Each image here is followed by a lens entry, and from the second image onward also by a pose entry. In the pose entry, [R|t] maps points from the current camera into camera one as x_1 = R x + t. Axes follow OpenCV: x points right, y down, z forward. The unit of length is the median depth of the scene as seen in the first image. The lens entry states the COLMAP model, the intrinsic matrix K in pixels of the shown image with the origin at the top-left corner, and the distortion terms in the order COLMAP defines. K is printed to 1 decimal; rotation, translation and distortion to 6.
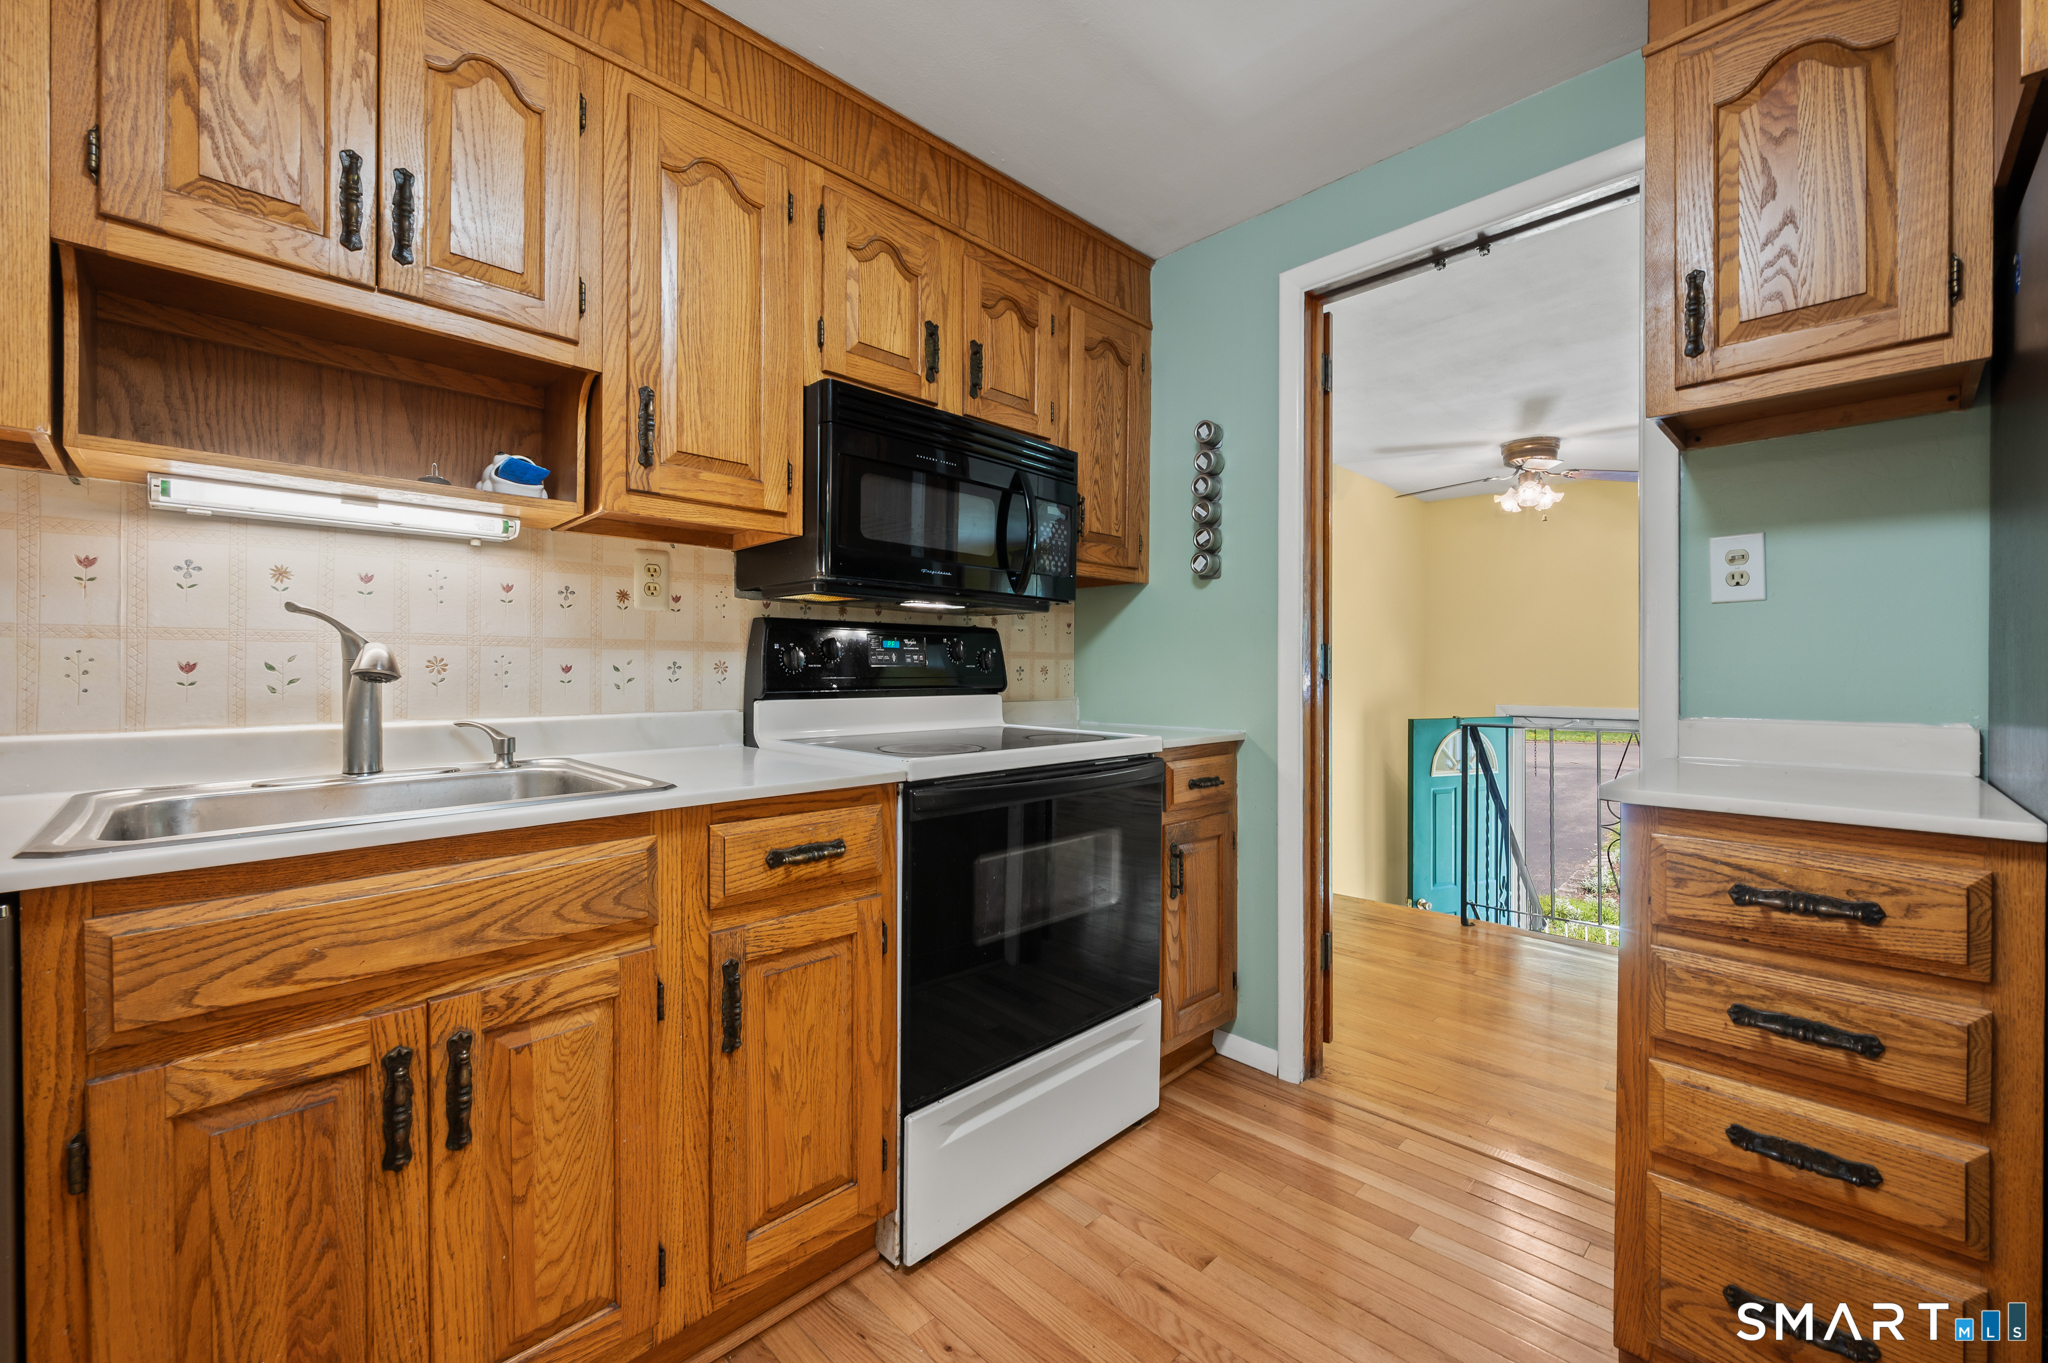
lens RADIAL K [[824.1, 0, 1022.9], [0, 824.1, 675.1], [0, 0, 1]] dist [-0.000238, -0.000129]
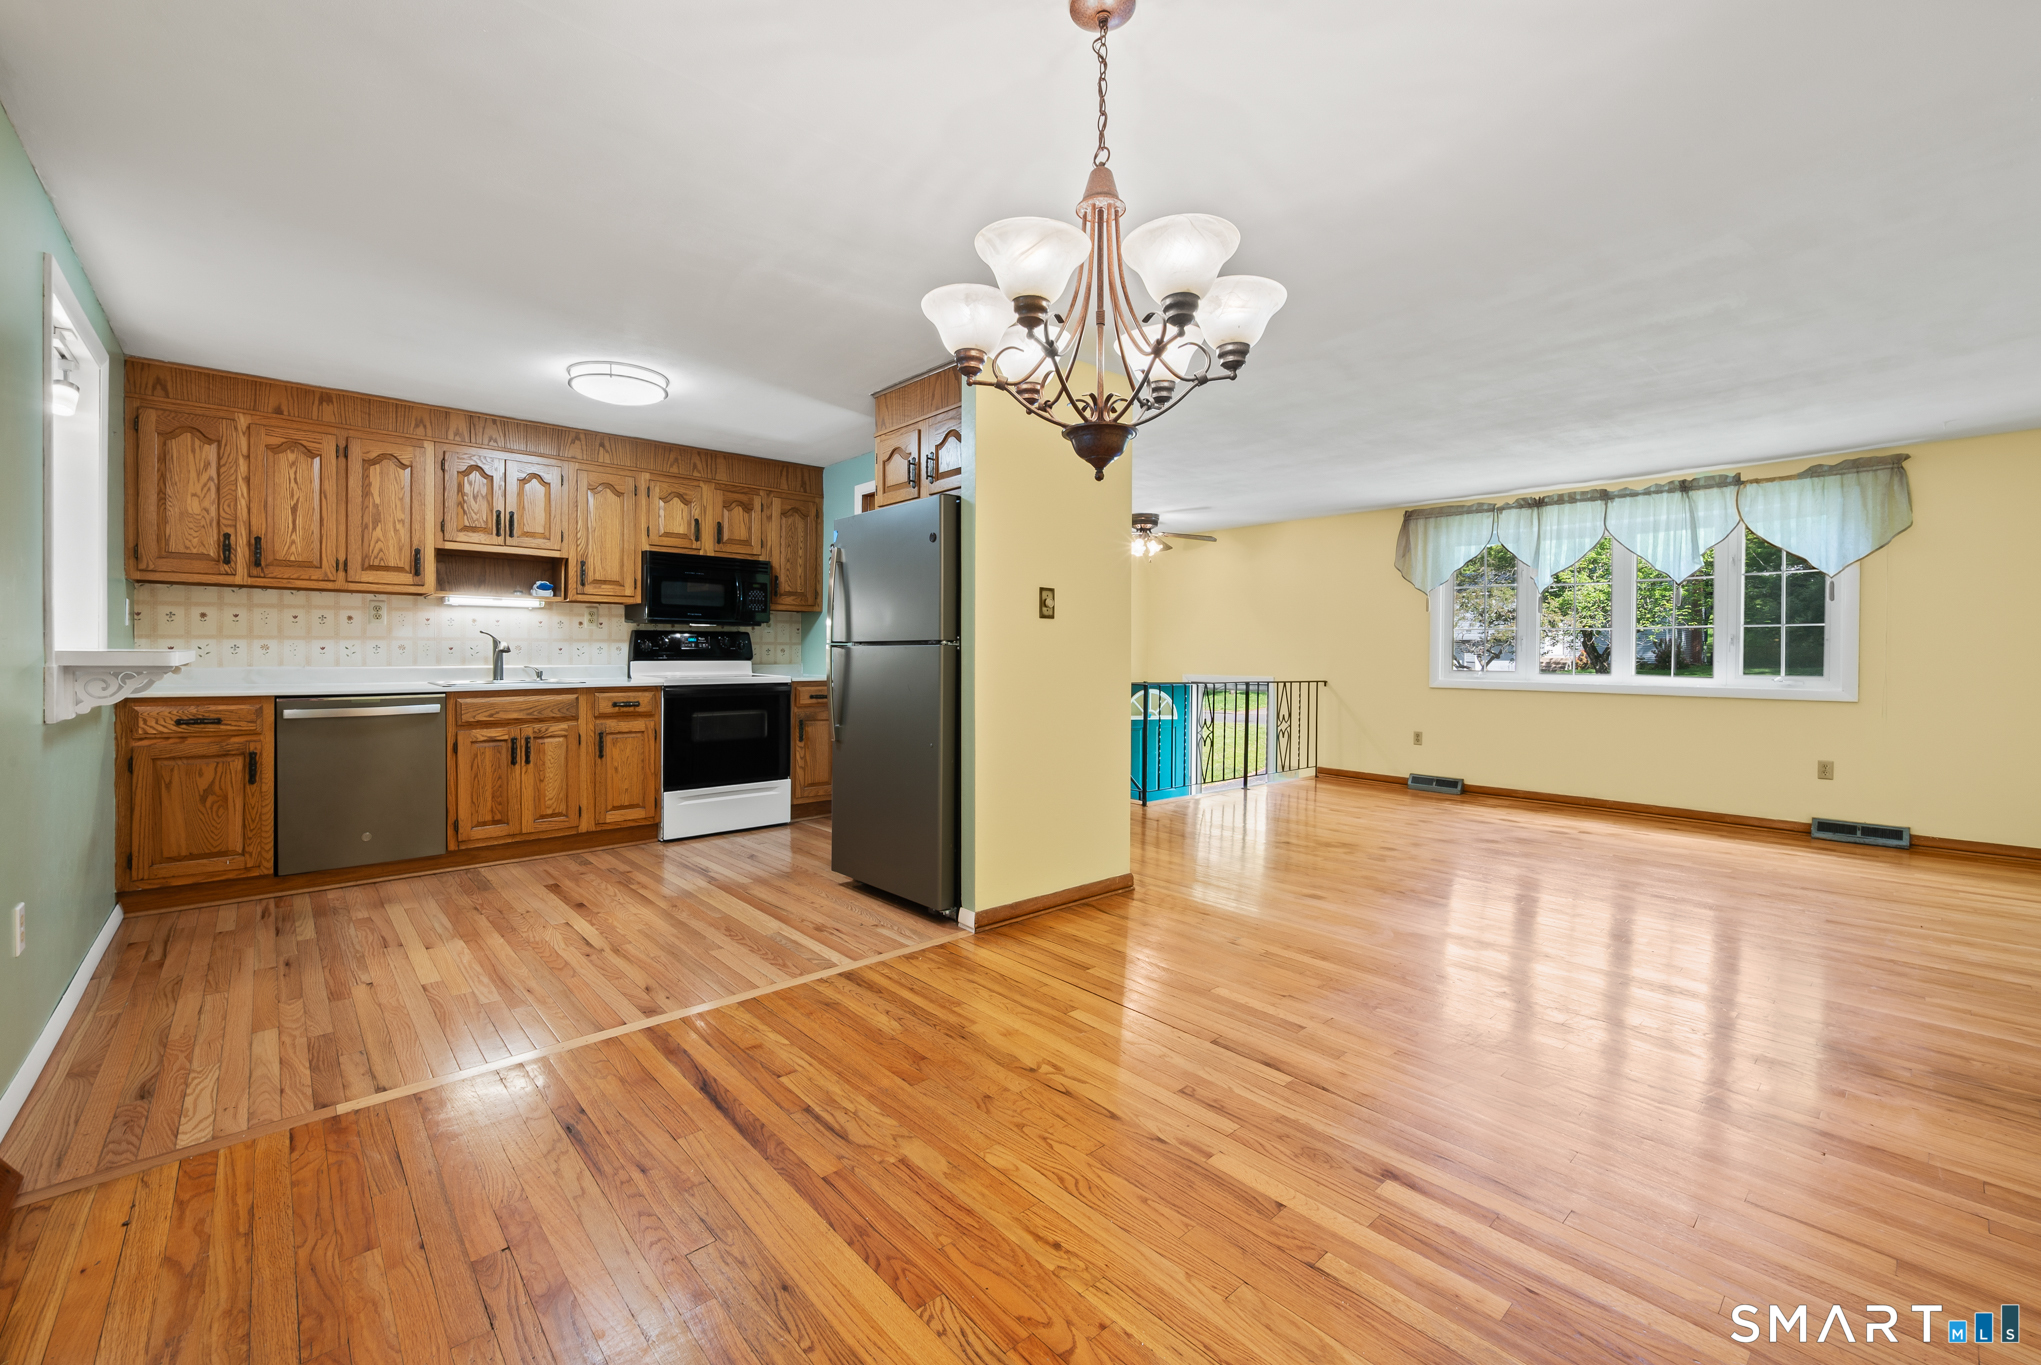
lens RADIAL K [[840.1, 0, 1028.6], [0, 840.1, 661.0], [0, 0, 1]] dist [0.000785, 0.000017]
pose [[0.999090, 0.004977, -0.042350, 1.302396], [-0.004682, 0.999964, 0.007073, 0.006063], [0.042384, -0.006868, 0.999078, -2.016445]]
